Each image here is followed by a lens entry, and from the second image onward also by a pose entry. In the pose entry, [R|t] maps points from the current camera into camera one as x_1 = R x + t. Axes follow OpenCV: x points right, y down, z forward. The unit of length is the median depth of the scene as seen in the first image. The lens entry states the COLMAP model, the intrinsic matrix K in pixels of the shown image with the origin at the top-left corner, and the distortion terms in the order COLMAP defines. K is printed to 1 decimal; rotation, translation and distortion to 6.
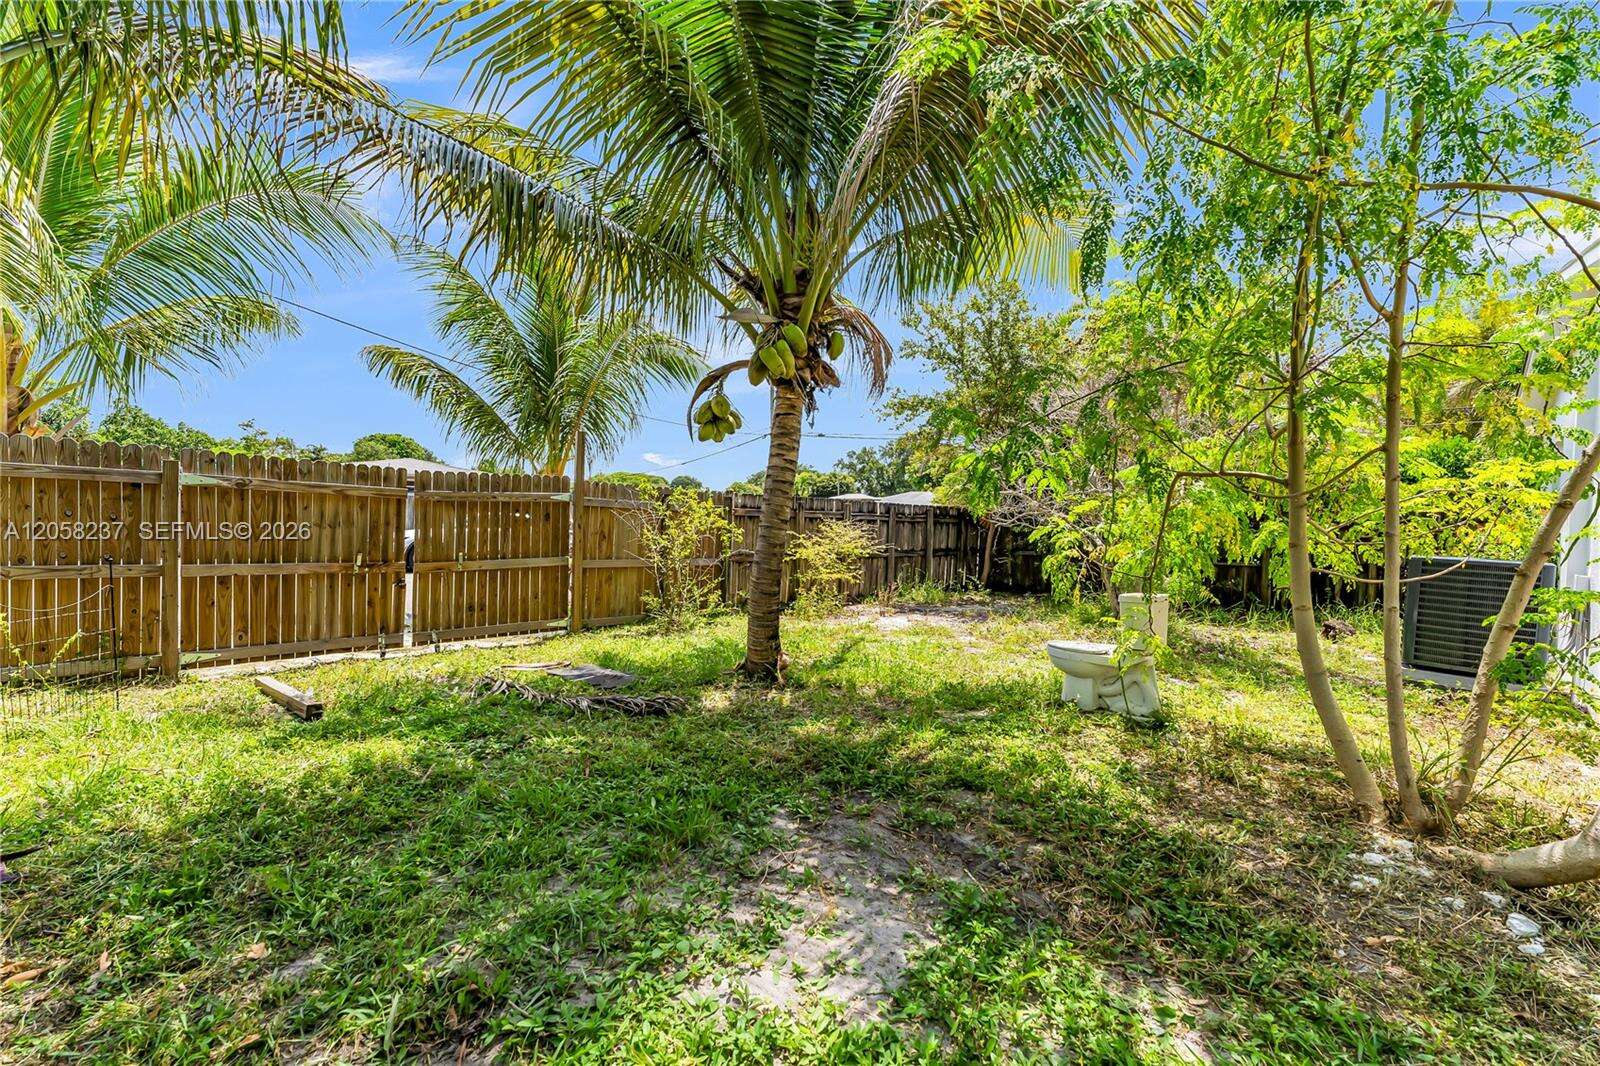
lens RADIAL K [[664.8, 0, 797.3], [0, 664.8, 533.2], [0, 0, 1]] dist [0.002209, 0.000383]
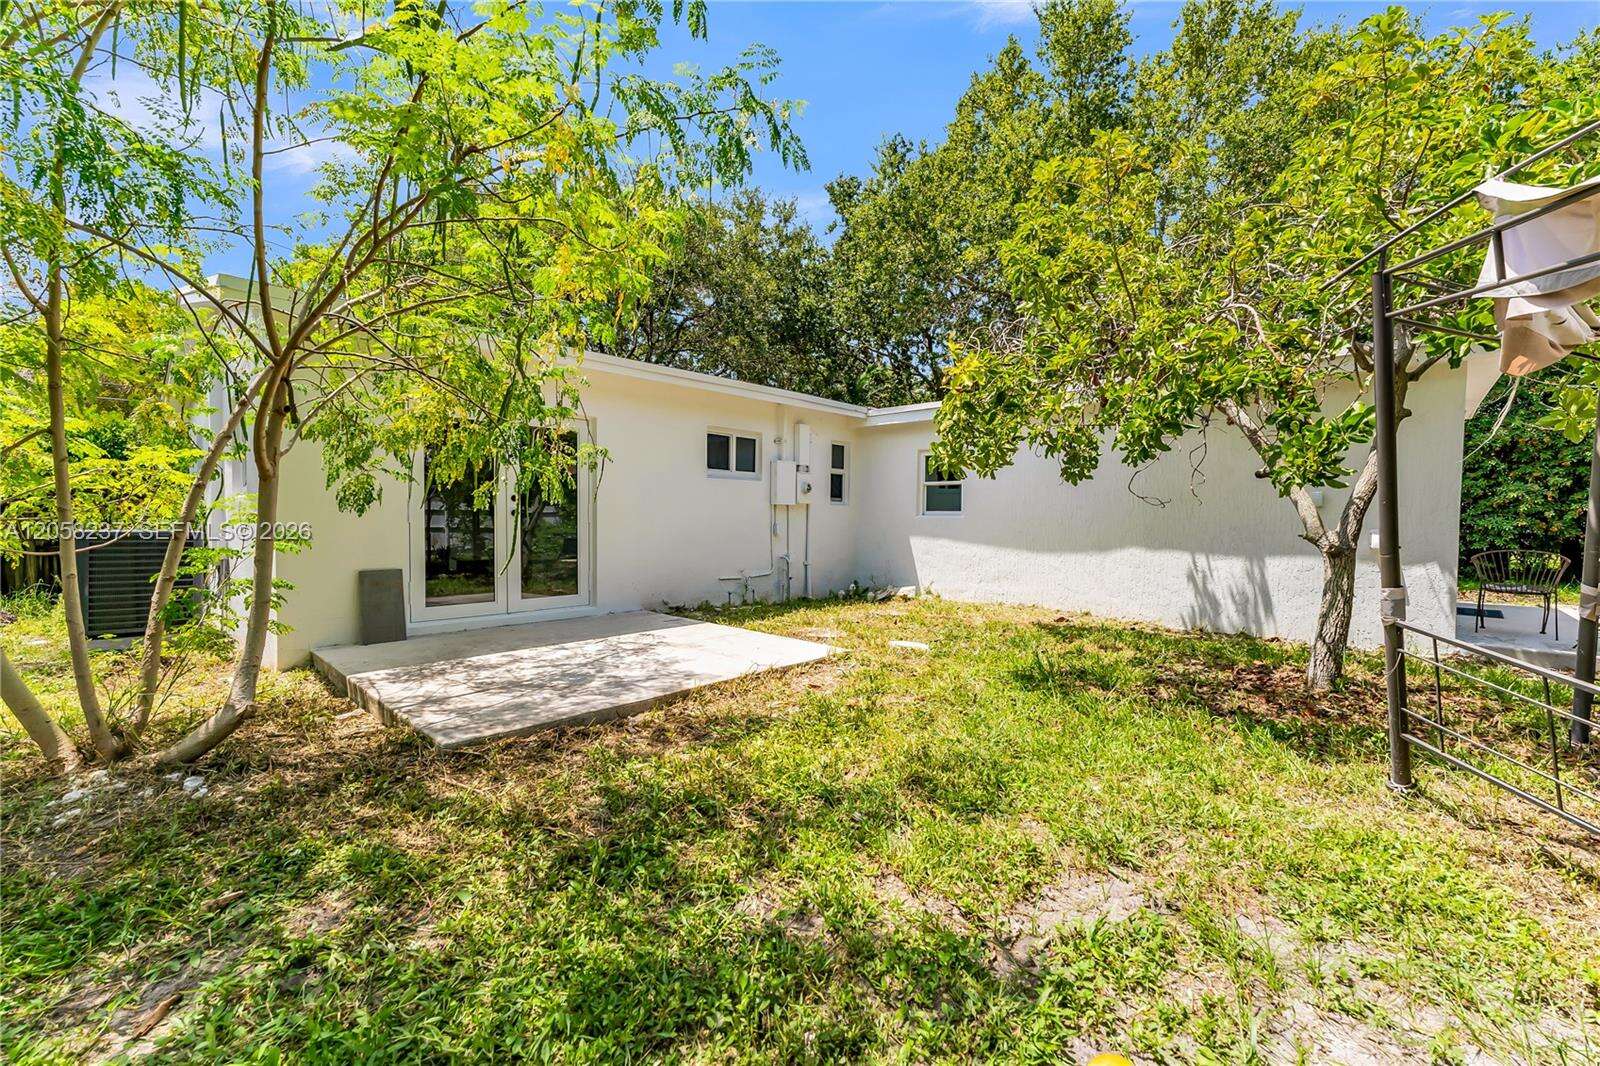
lens RADIAL K [[664.8, 0, 797.3], [0, 664.8, 533.2], [0, 0, 1]] dist [0.002209, 0.000383]
pose [[-0.007481, -0.059934, 0.998174, -0.208085], [0.020195, 0.997990, 0.060074, -0.000837], [-0.999768, 0.020607, -0.006255, -0.194648]]
